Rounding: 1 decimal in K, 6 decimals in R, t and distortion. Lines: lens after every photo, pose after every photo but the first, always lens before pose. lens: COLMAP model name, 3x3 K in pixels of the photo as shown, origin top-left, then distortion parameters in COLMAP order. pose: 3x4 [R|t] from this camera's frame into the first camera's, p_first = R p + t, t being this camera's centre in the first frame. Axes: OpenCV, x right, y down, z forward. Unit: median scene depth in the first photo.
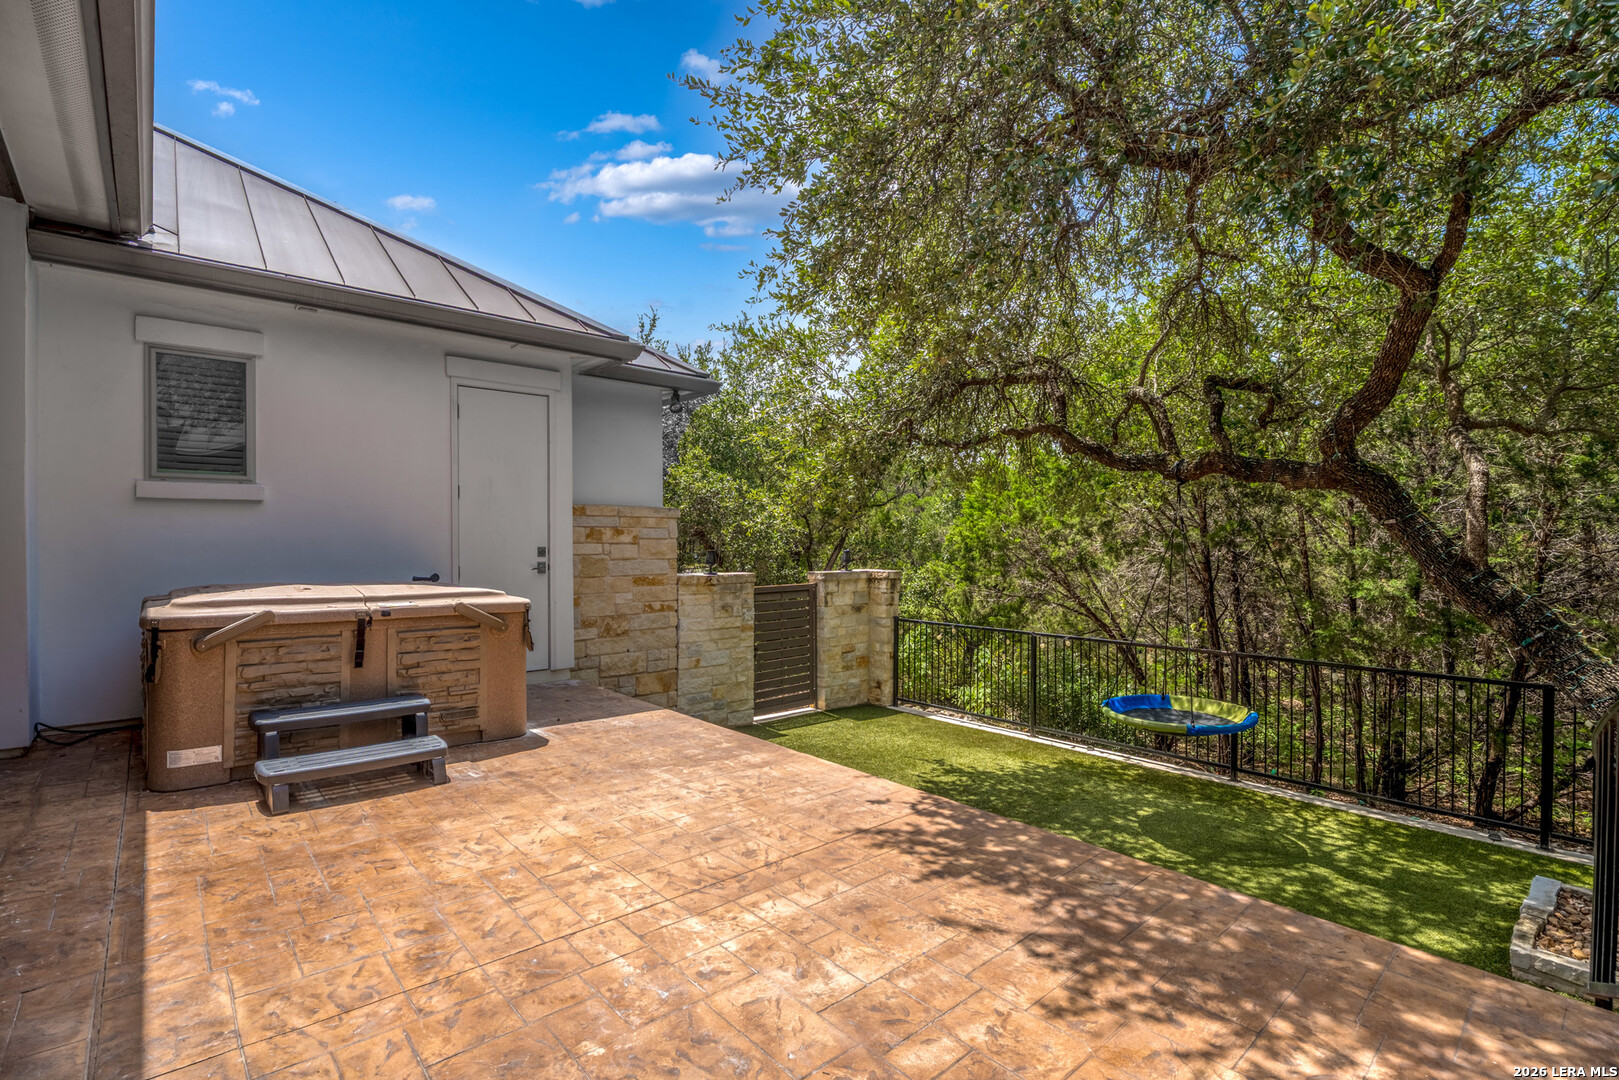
lens RADIAL K [[745.7, 0, 802.0], [0, 745.7, 540.2], [0, 0, 1]] dist [-0.005513, -0.000986]
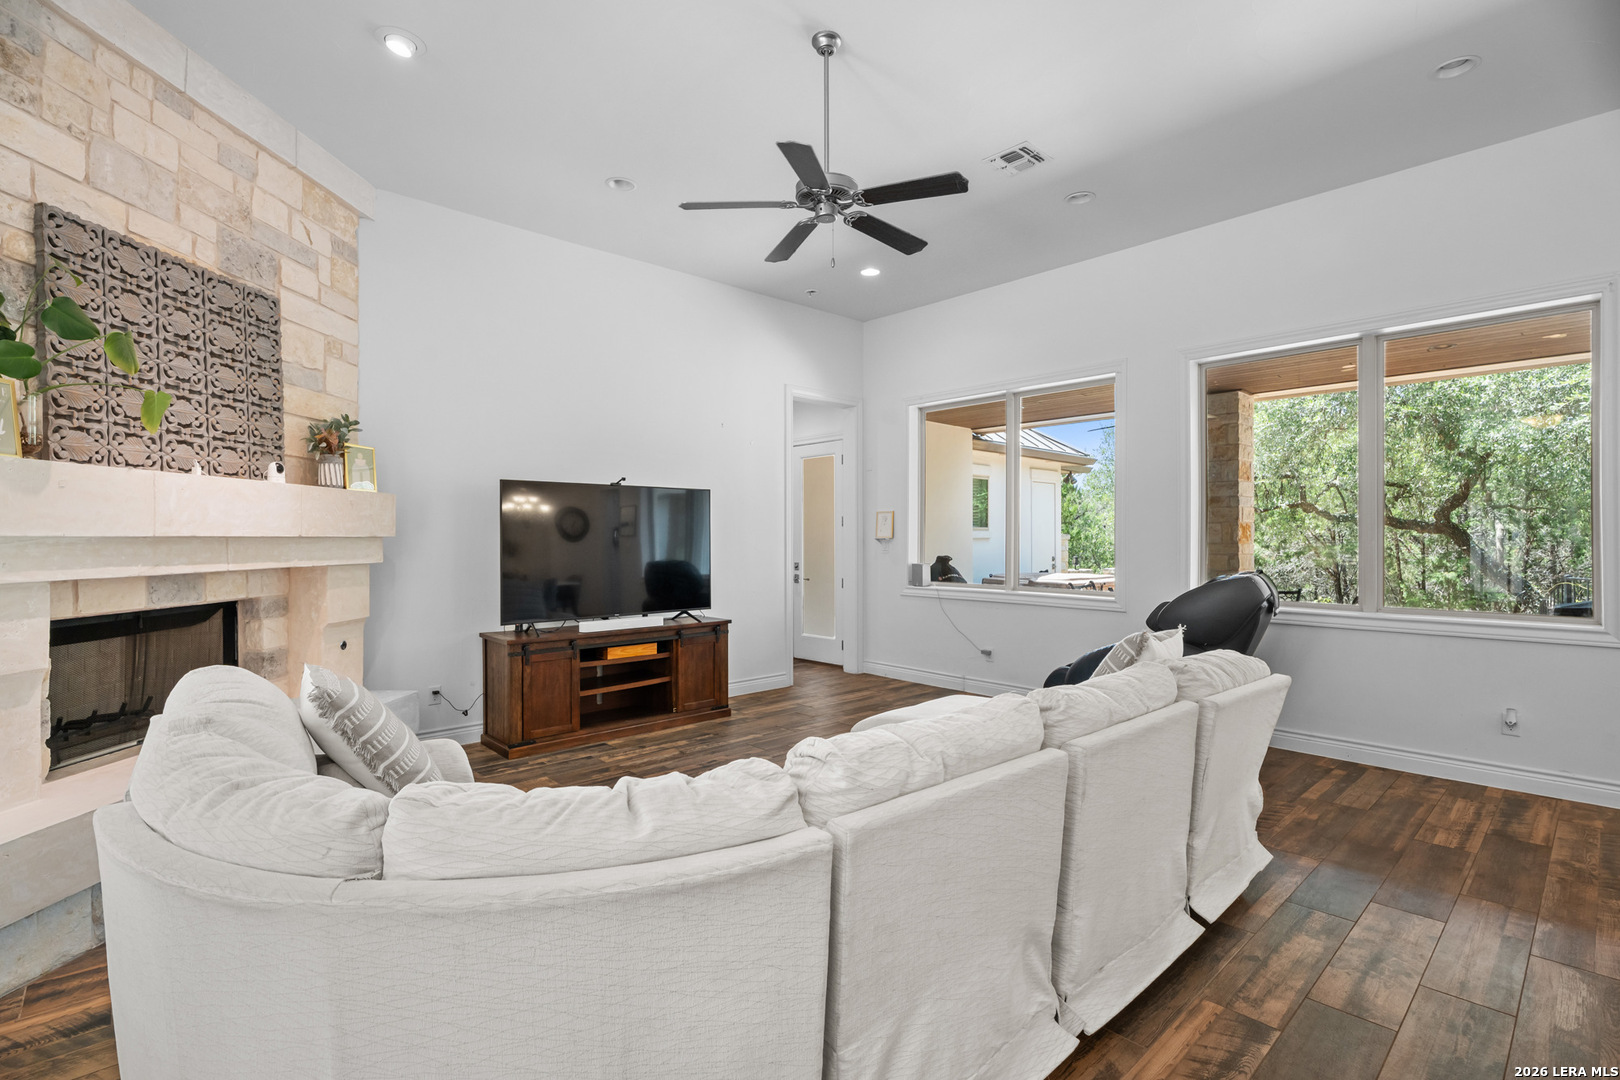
lens RADIAL K [[746.1, 0, 812.5], [0, 746.1, 534.3], [0, 0, 1]] dist [-0.005513, -0.000986]
pose [[0.999915, 0.000032, 0.013060, -1.303218], [0.000110, 0.999941, -0.010856, -0.037410], [-0.013060, 0.010857, 0.999856, -1.341349]]
